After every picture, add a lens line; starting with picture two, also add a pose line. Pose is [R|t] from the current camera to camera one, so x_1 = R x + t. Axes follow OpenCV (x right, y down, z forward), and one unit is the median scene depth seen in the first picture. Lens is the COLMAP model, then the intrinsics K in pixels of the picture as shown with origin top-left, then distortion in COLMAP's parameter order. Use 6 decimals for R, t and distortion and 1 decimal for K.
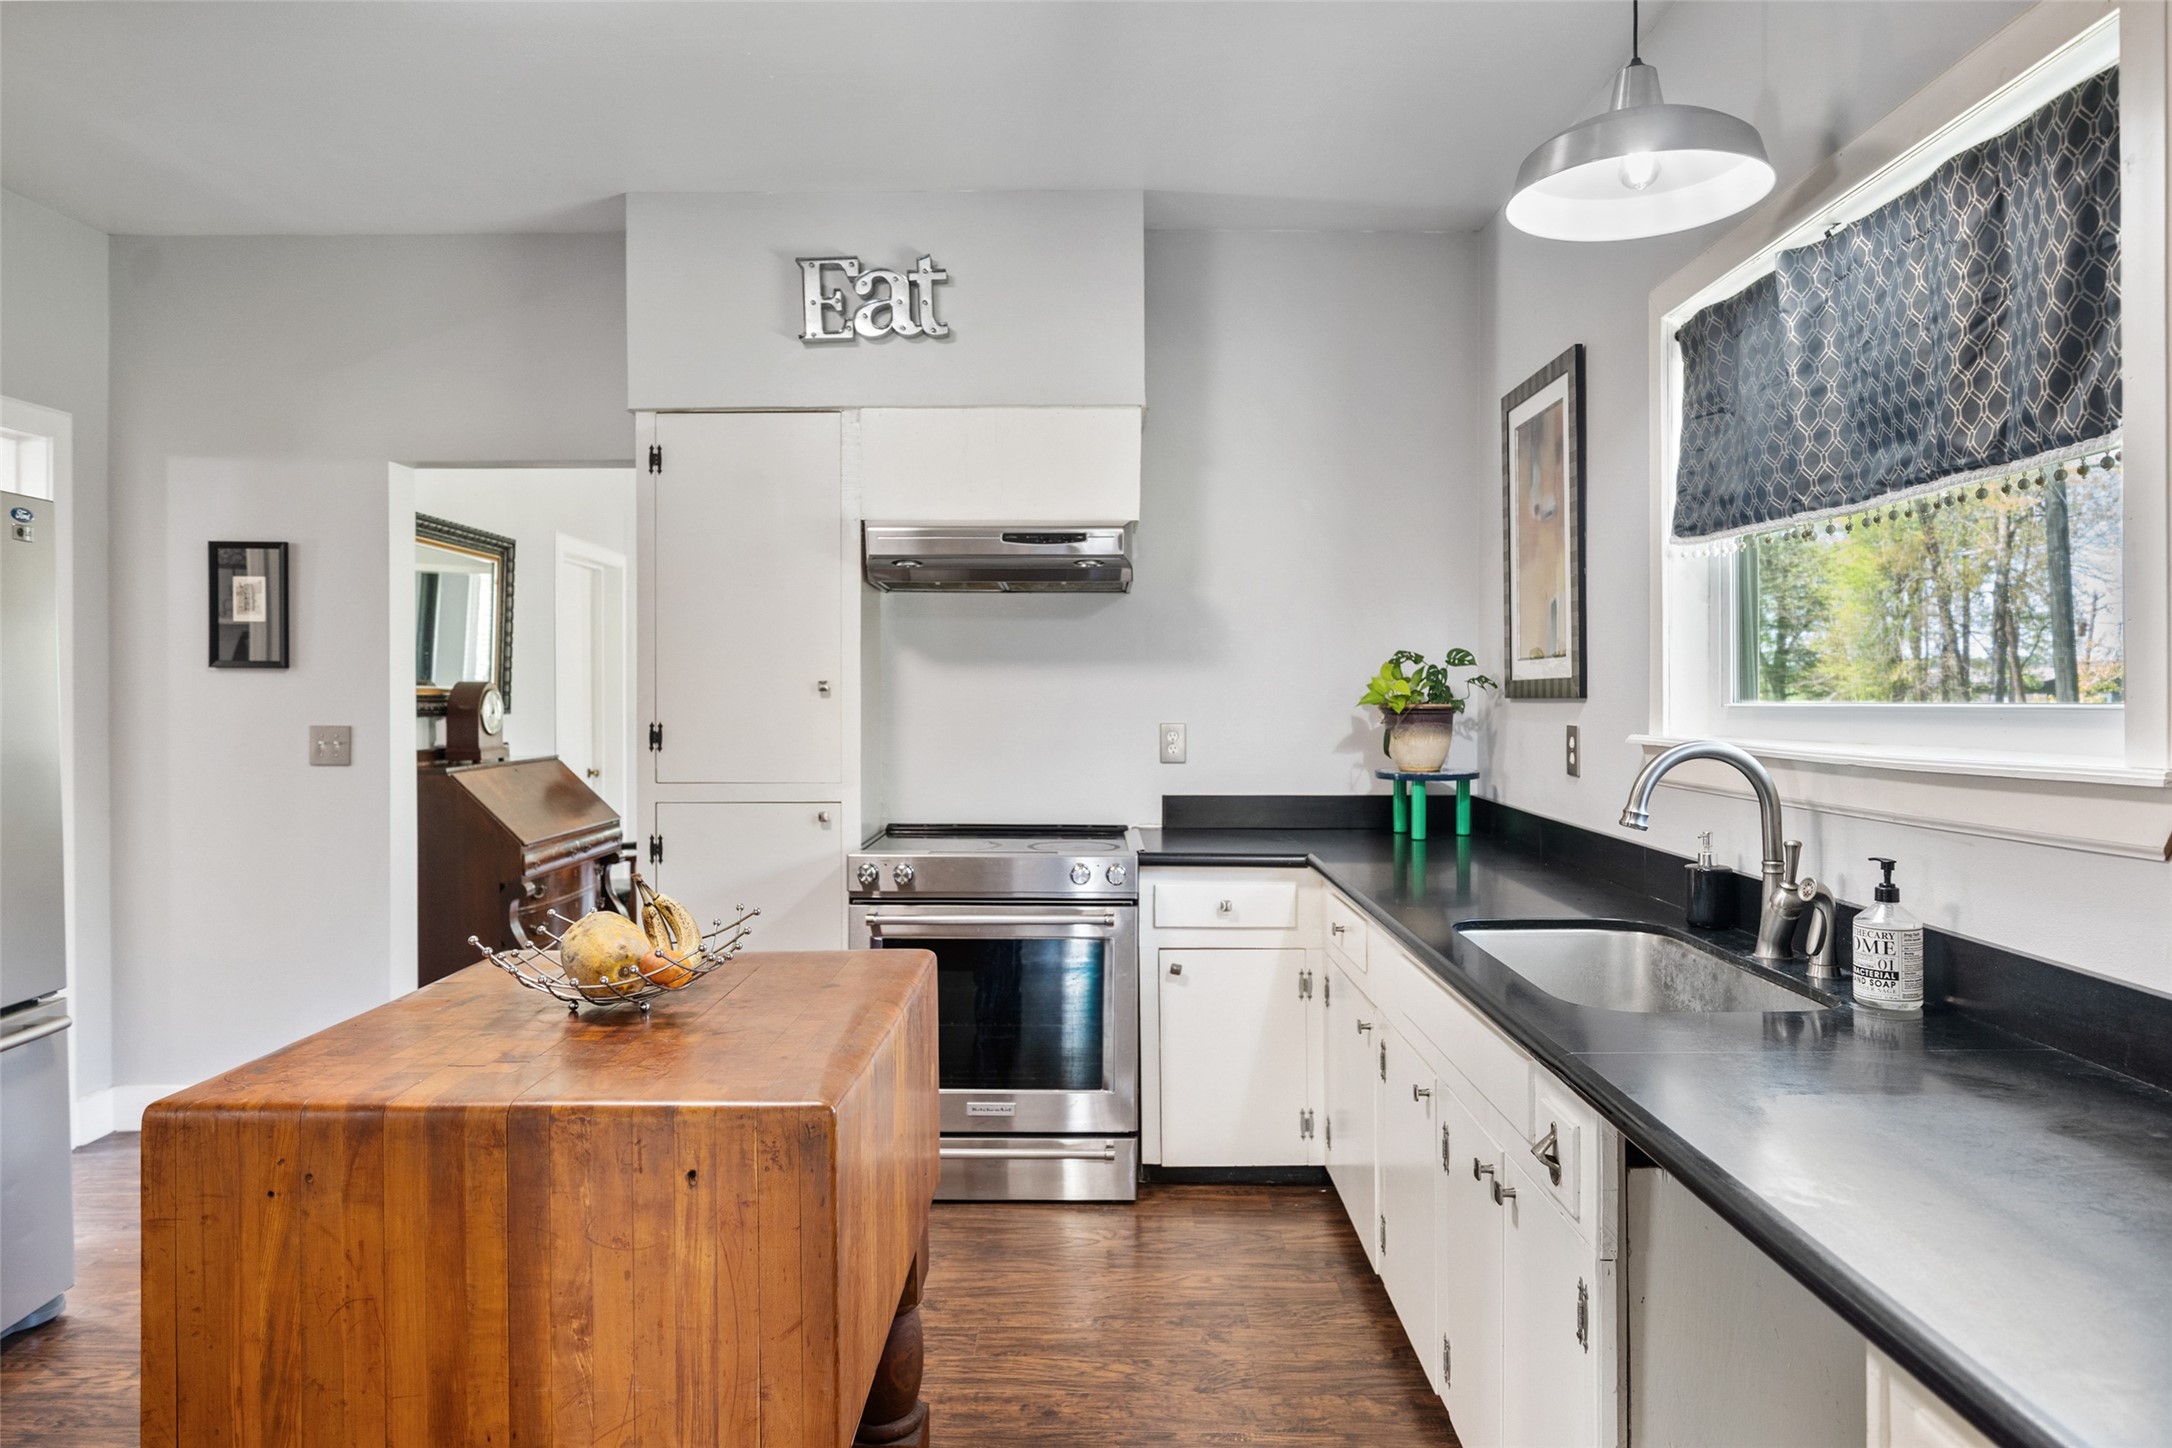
lens RADIAL K [[1356.1, 0, 1094.0], [0, 1356.1, 705.4], [0, 0, 1]] dist [0.003923, 0.001698]
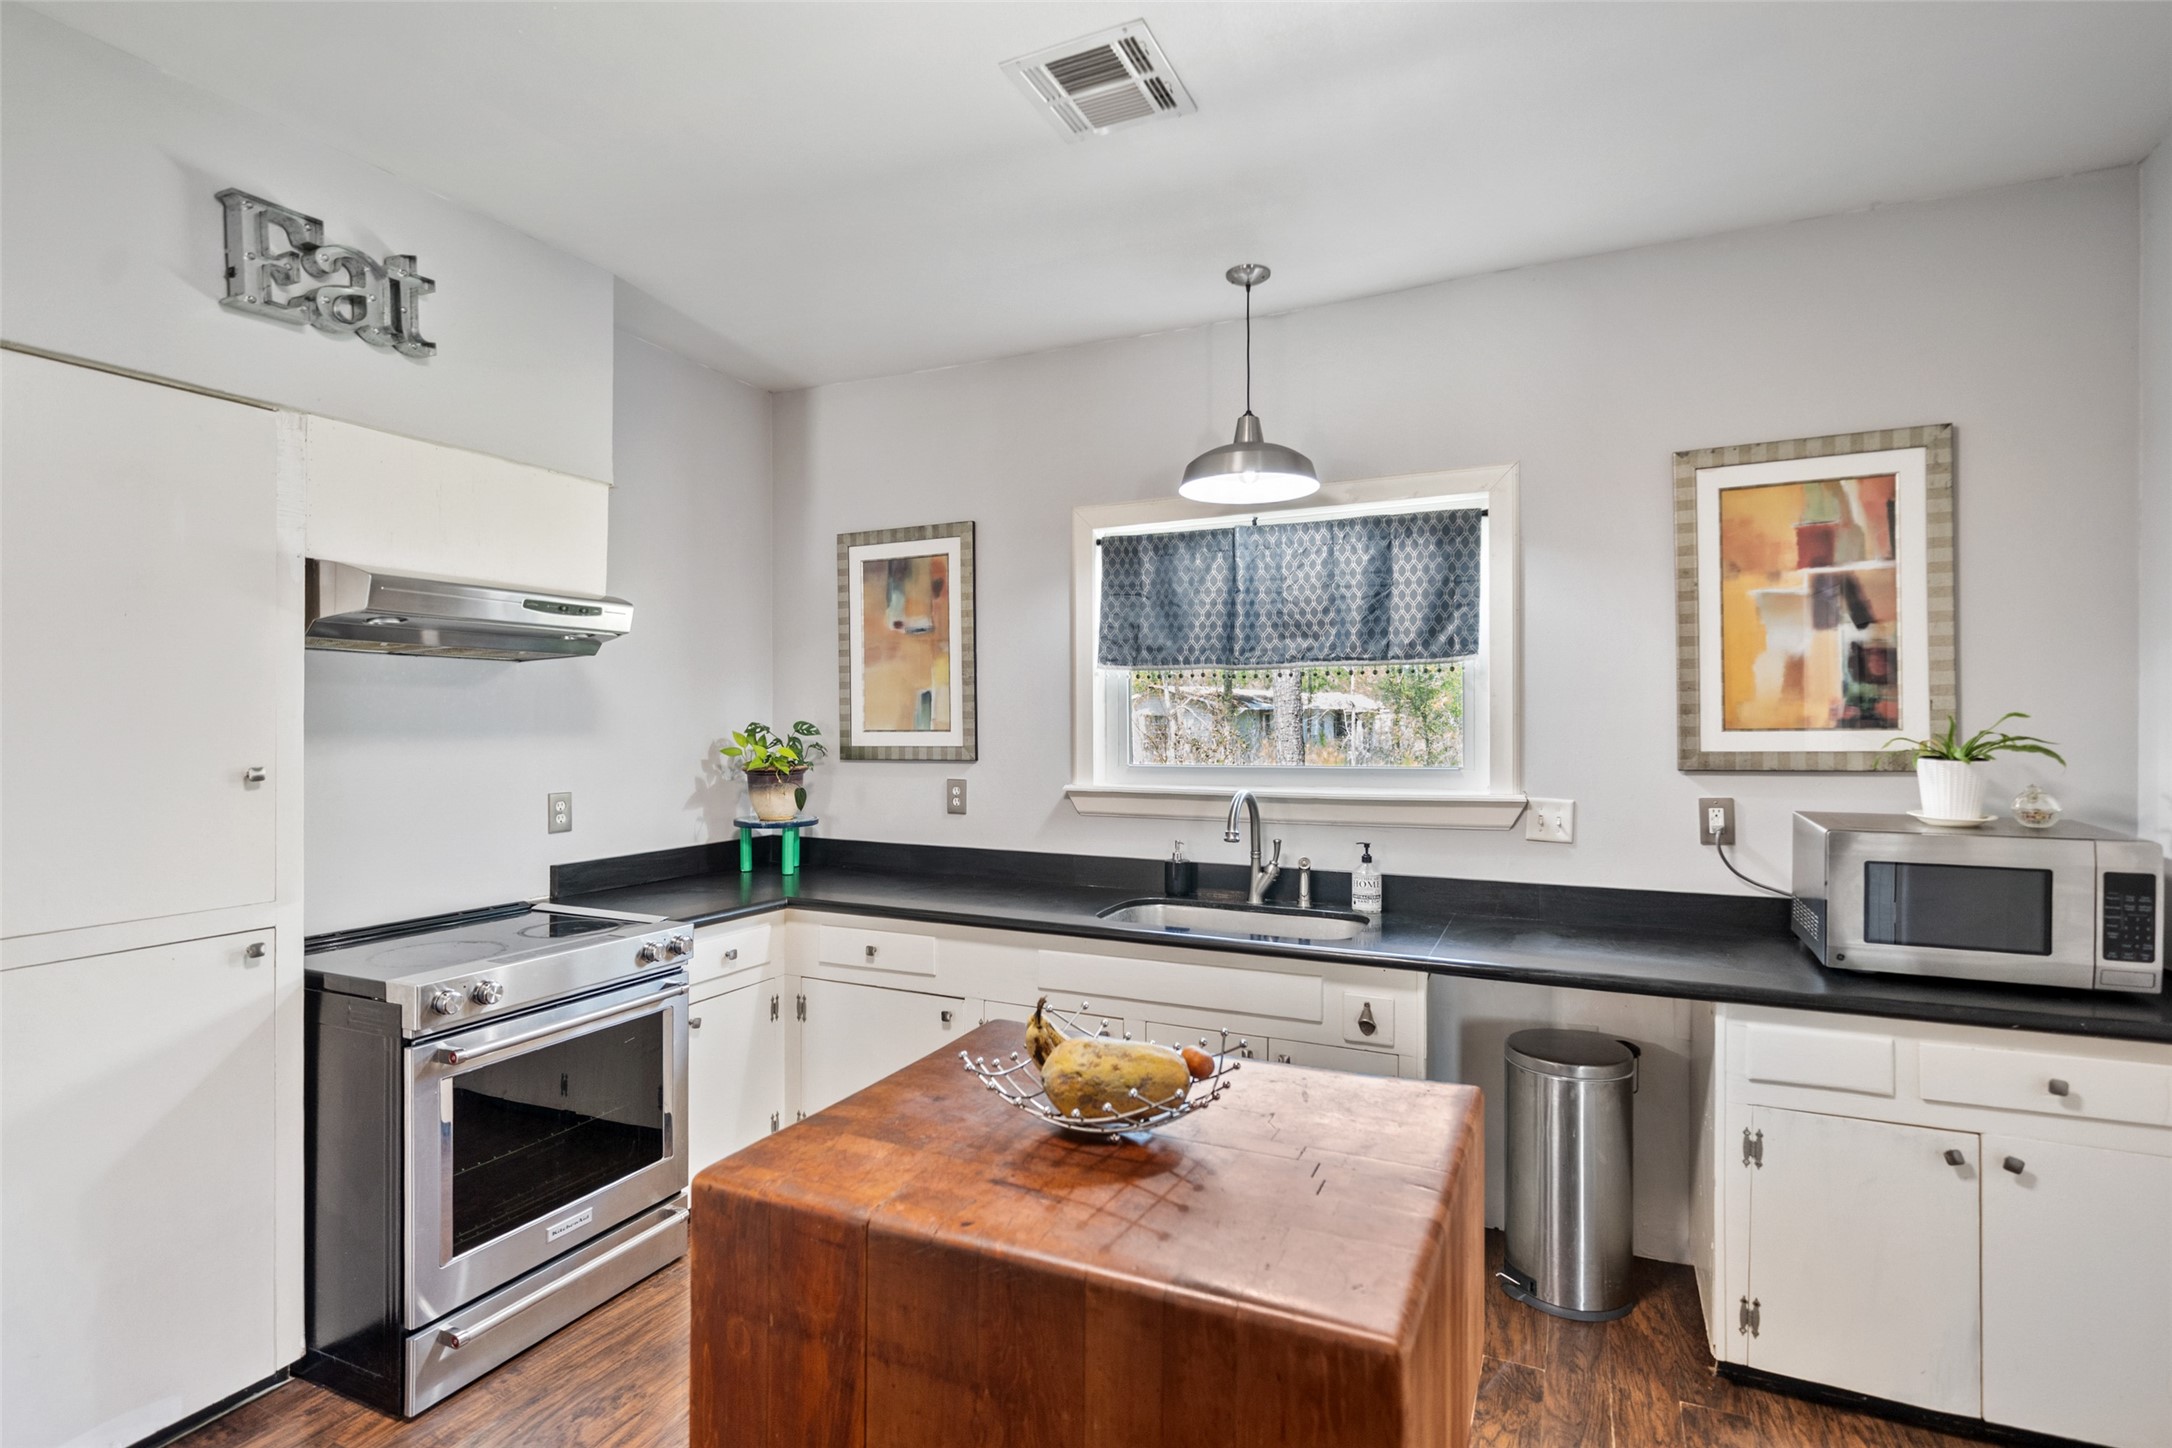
lens RADIAL K [[1044.0, 0, 1086.1], [0, 1044.0, 721.2], [0, 0, 1]] dist [-0.000849, 0.000254]
pose [[0.422970, -0.001414, 0.906143, -0.772182], [0.010560, 0.999939, -0.003369, -0.053933], [-0.906082, 0.010994, 0.422959, 0.507977]]
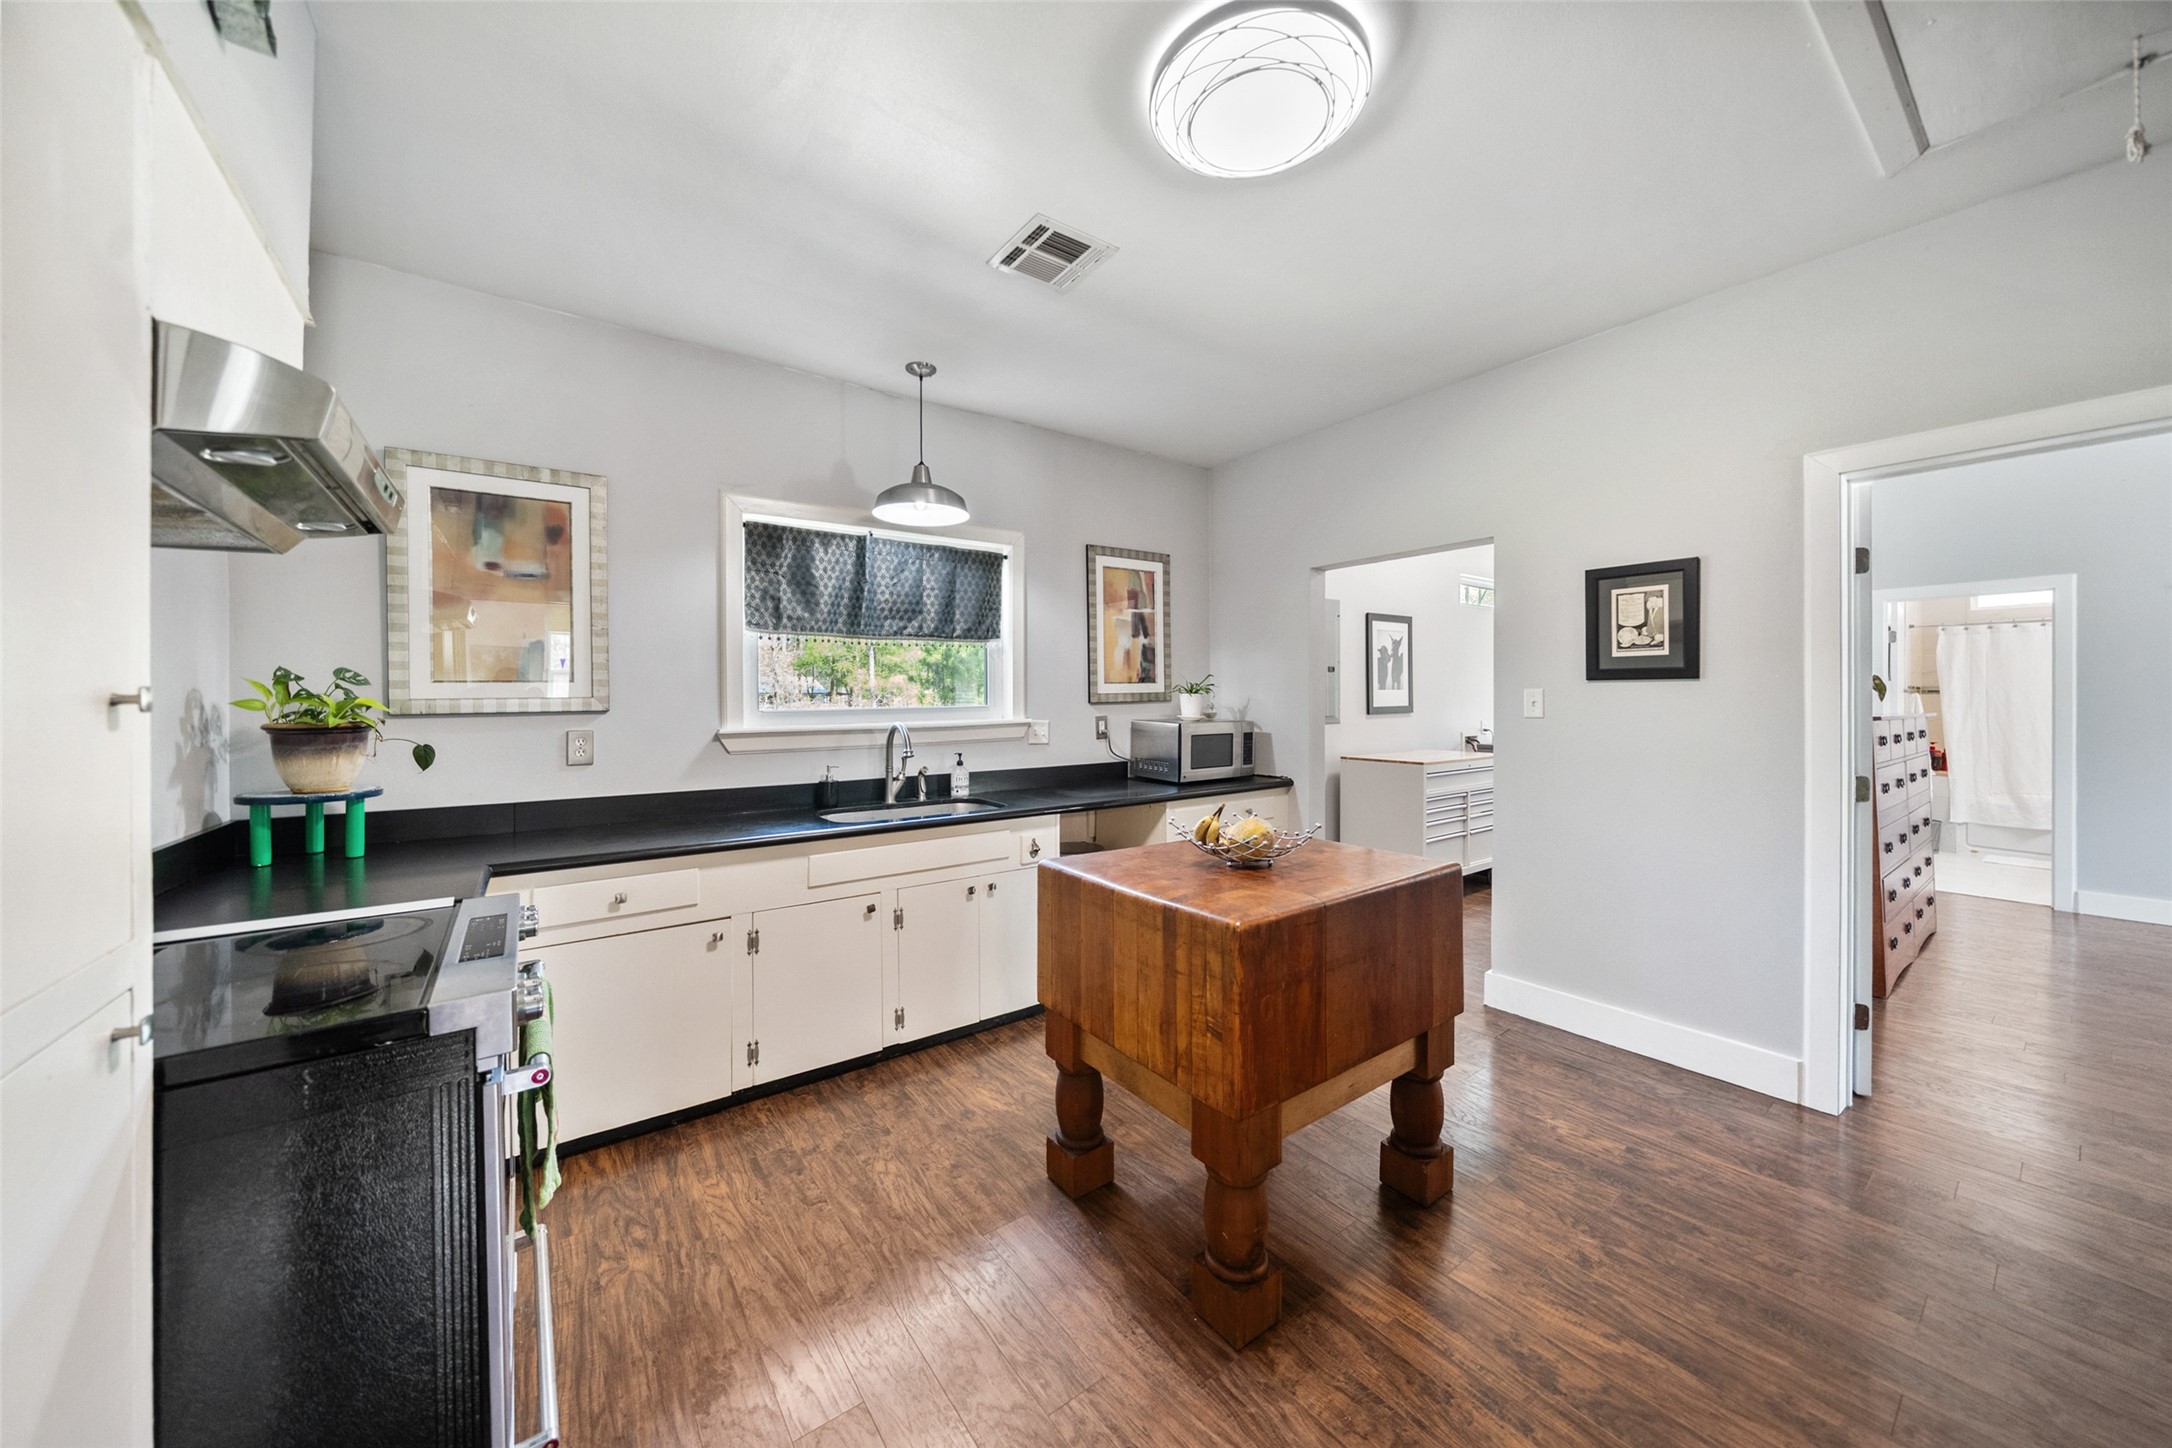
lens RADIAL K [[753.3, 0, 1088.7], [0, 753.3, 704.6], [0, 0, 1]] dist [-0.007085, 0.000730]
pose [[-0.595639, 0.003260, 0.803245, -0.788378], [0.019157, 0.999765, 0.010149, -0.013738], [-0.803024, 0.021433, -0.595562, 1.328666]]
